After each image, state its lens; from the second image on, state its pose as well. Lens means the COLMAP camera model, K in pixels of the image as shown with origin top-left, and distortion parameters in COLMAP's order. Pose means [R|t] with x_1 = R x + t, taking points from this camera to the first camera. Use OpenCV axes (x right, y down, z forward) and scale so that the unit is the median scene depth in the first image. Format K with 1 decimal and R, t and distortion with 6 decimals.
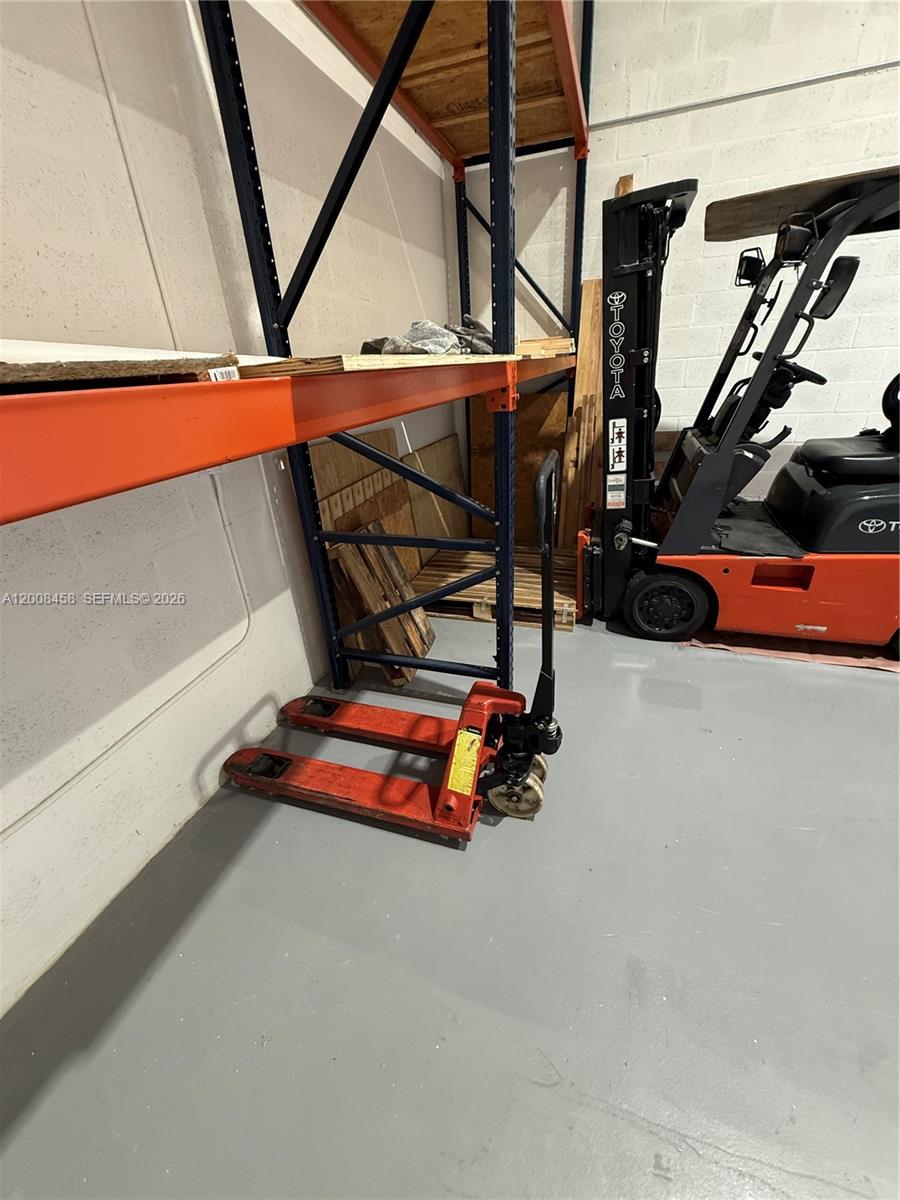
lens RADIAL K [[479.3, 0, 451.2], [0, 479.3, 595.1], [0, 0, 1]] dist [0.000421, -0.000318]
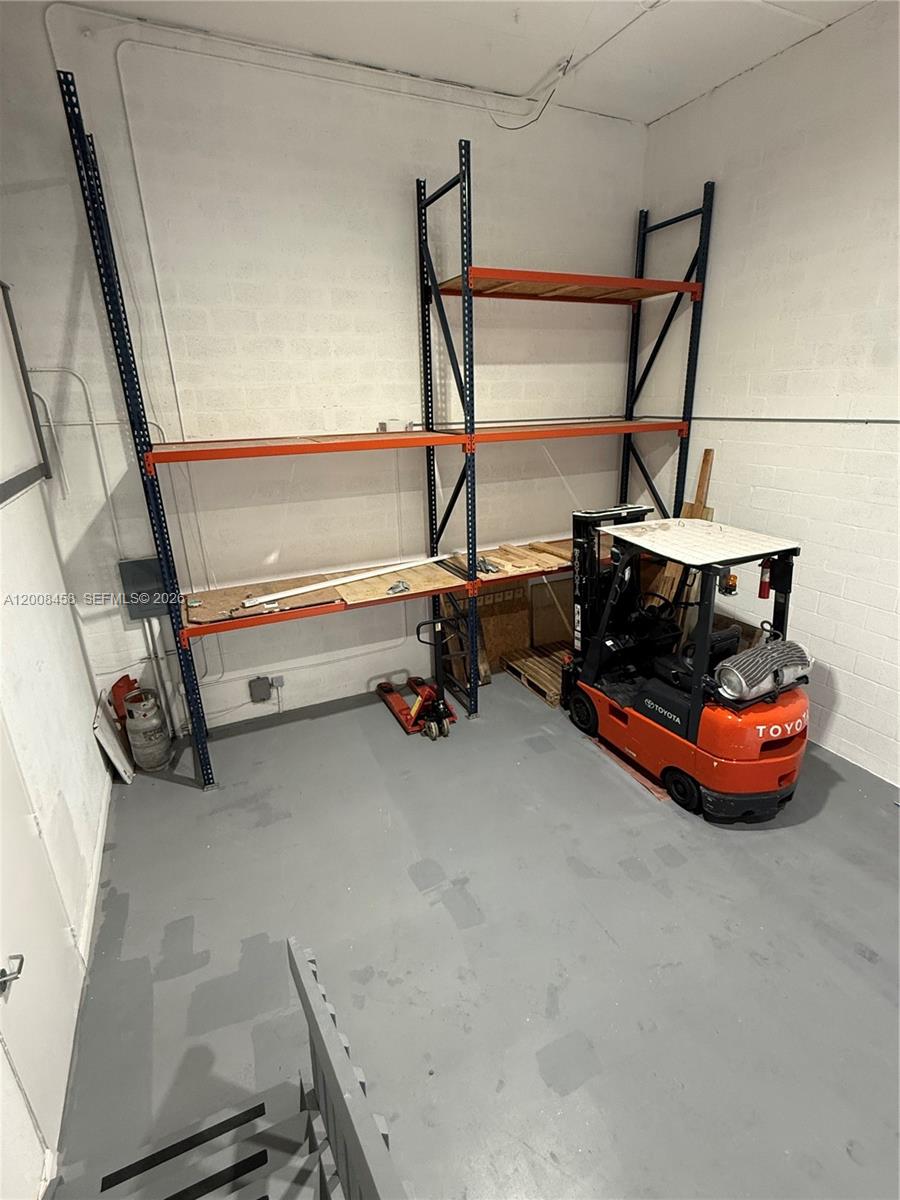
lens RADIAL K [[579.8, 0, 452.1], [0, 579.8, 598.0], [0, 0, 1]] dist [0.002913, -0.000061]
pose [[0.683567, 0.279695, -0.674171, 1.552185], [-0.335079, 0.940832, 0.050577, -0.339827], [0.648427, 0.191328, 0.736842, -1.034042]]
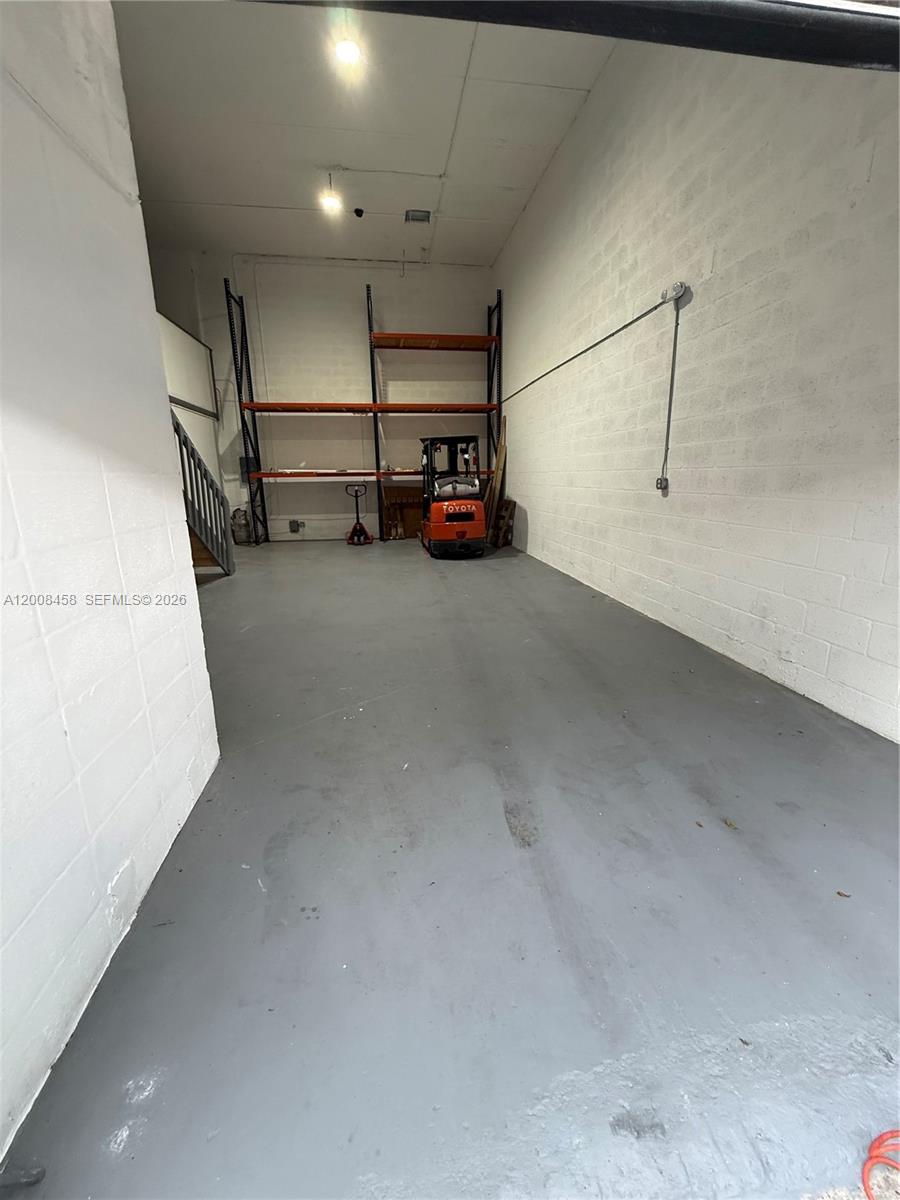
lens RADIAL K [[479.3, 0, 451.2], [0, 479.3, 595.1], [0, 0, 1]] dist [0.000421, -0.000318]
pose [[0.444046, 0.264009, -0.856225, 4.088807], [-0.406209, 0.911075, 0.070258, 0.094224], [0.798634, 0.316609, 0.511803, -0.596694]]
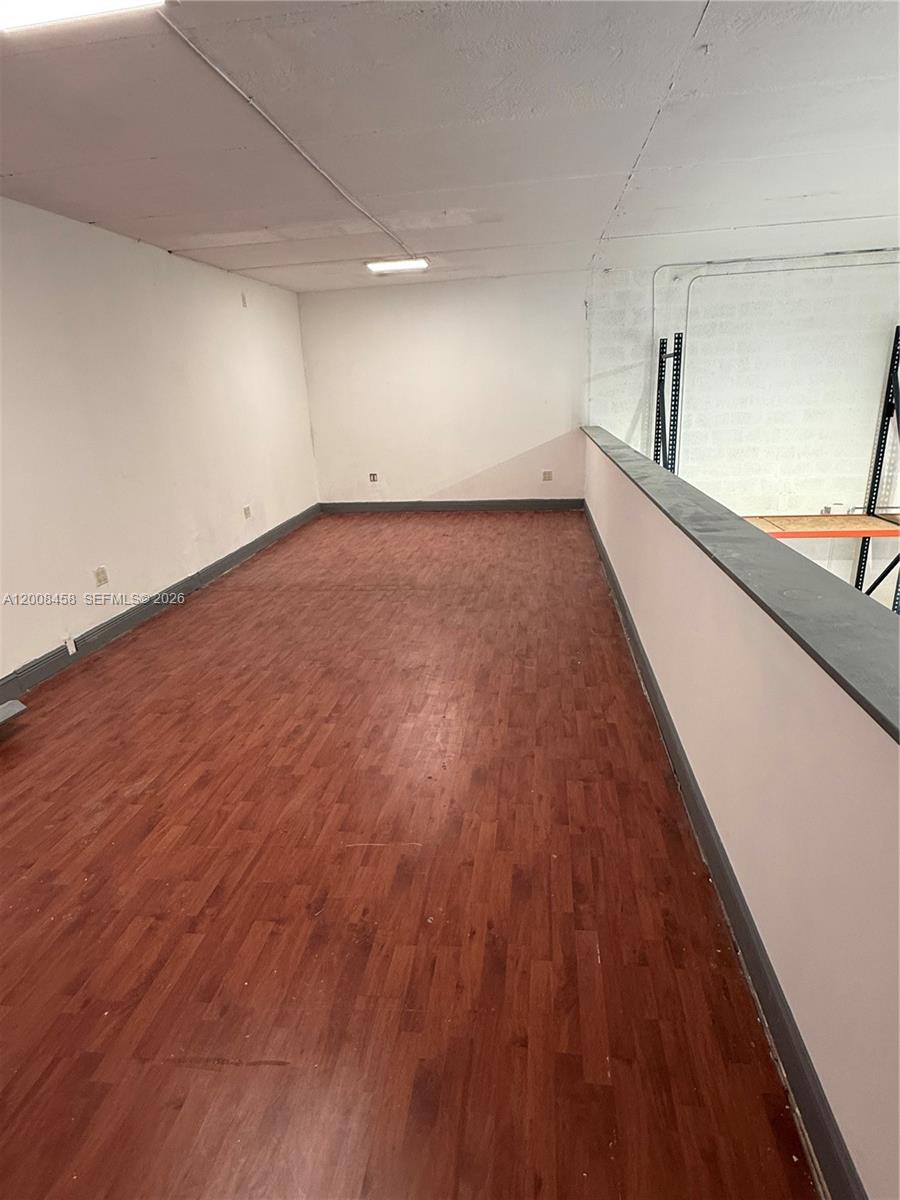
lens RADIAL K [[634.2, 0, 450.0], [0, 634.2, 600.0], [0, 0, 1]] dist [-0.000769, 0.000080]
pose [[0.182413, 0.347907, -0.919612, 2.361510], [-0.402834, 0.879645, 0.252881, -0.415496], [0.896912, 0.324322, 0.300607, -2.158777]]
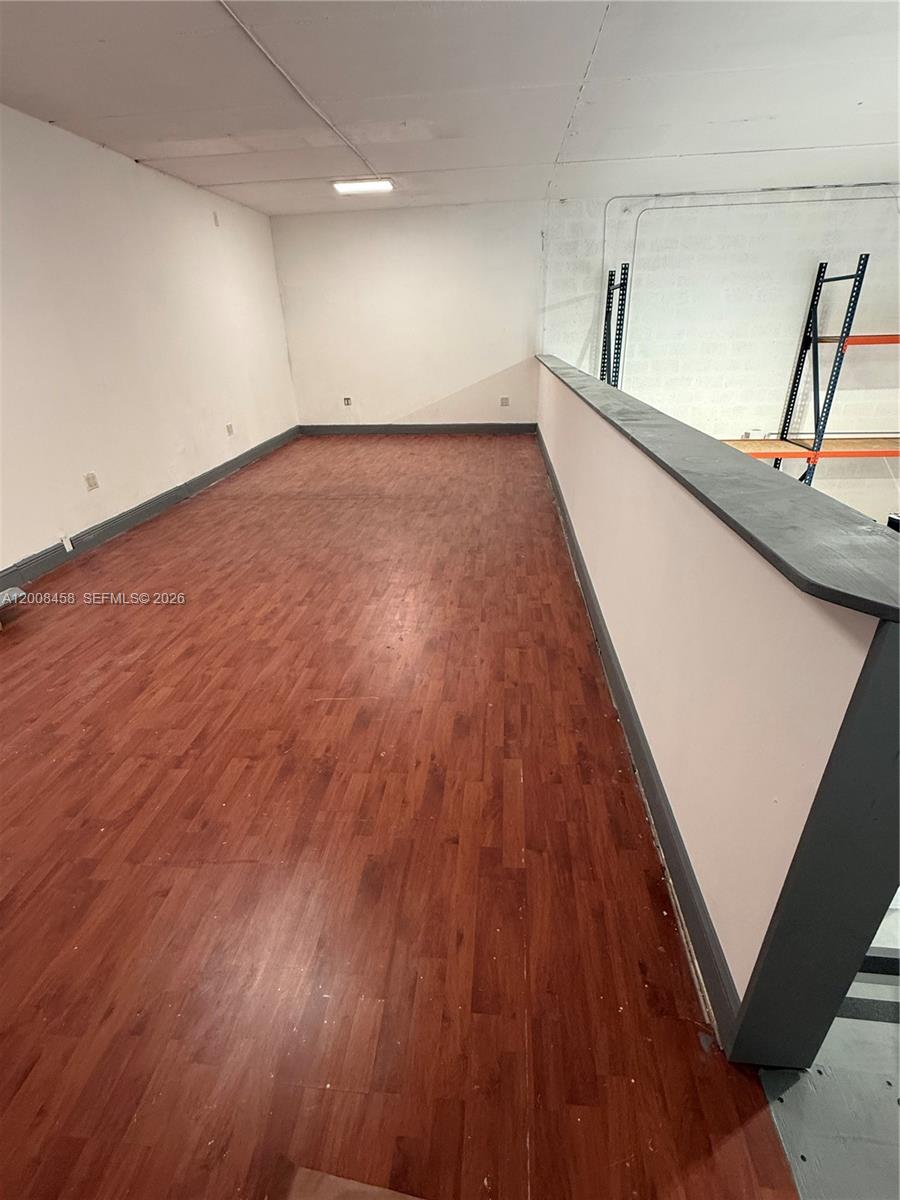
lens RADIAL K [[548.3, 0, 450.0], [0, 548.3, 600.0], [0, 0, 1]] dist [-0.000133, -0.000521]
pose [[0.224517, 0.468380, -0.854524, 2.375821], [-0.416461, 0.838914, 0.350404, -0.369272], [0.880995, 0.277204, 0.383413, -2.098671]]
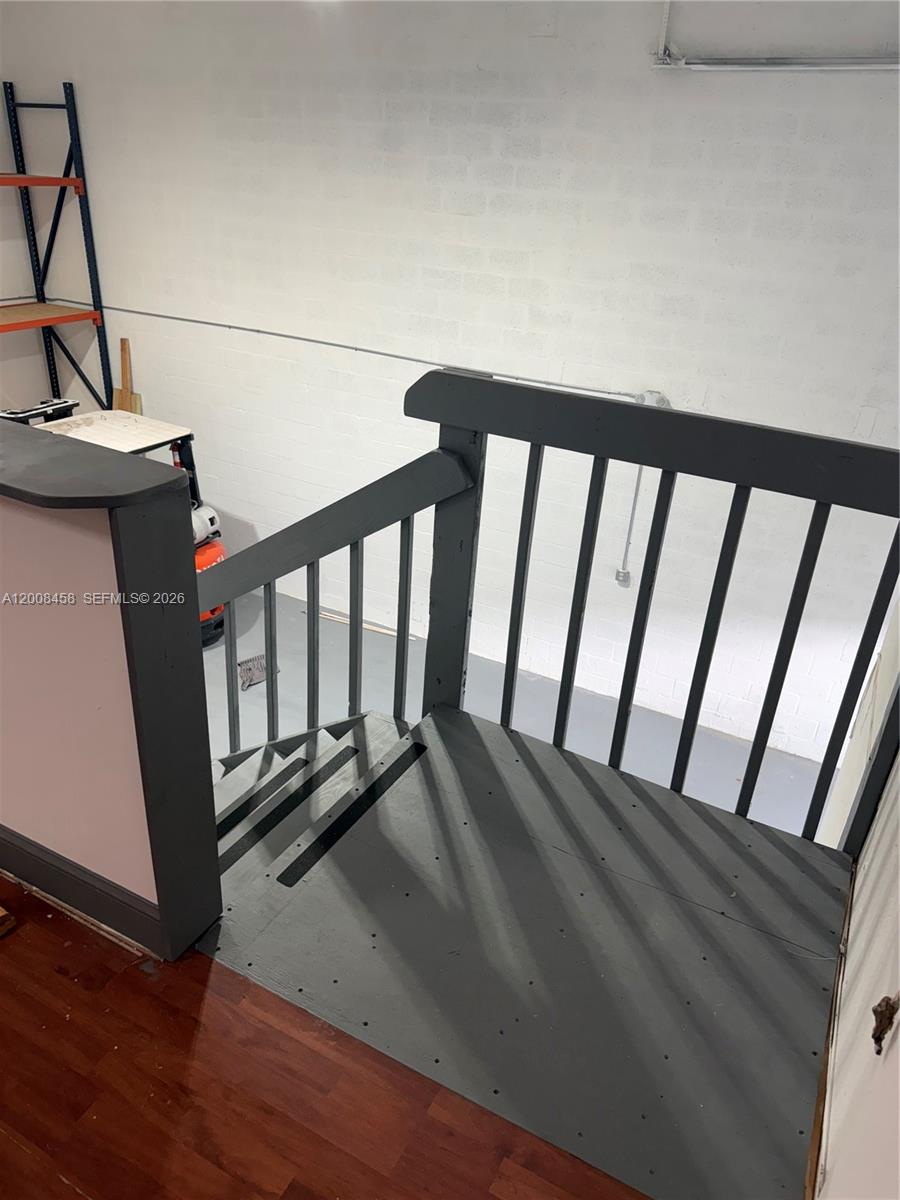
lens RADIAL K [[857.6, 0, 449.8], [0, 857.6, 615.3], [0, 0, 1]] dist [0.001502, -0.003134]
pose [[0.979242, 0.178601, -0.095848, 2.478370], [-0.175913, 0.983752, 0.035863, -0.343891], [0.100695, -0.018258, 0.994750, -2.339332]]
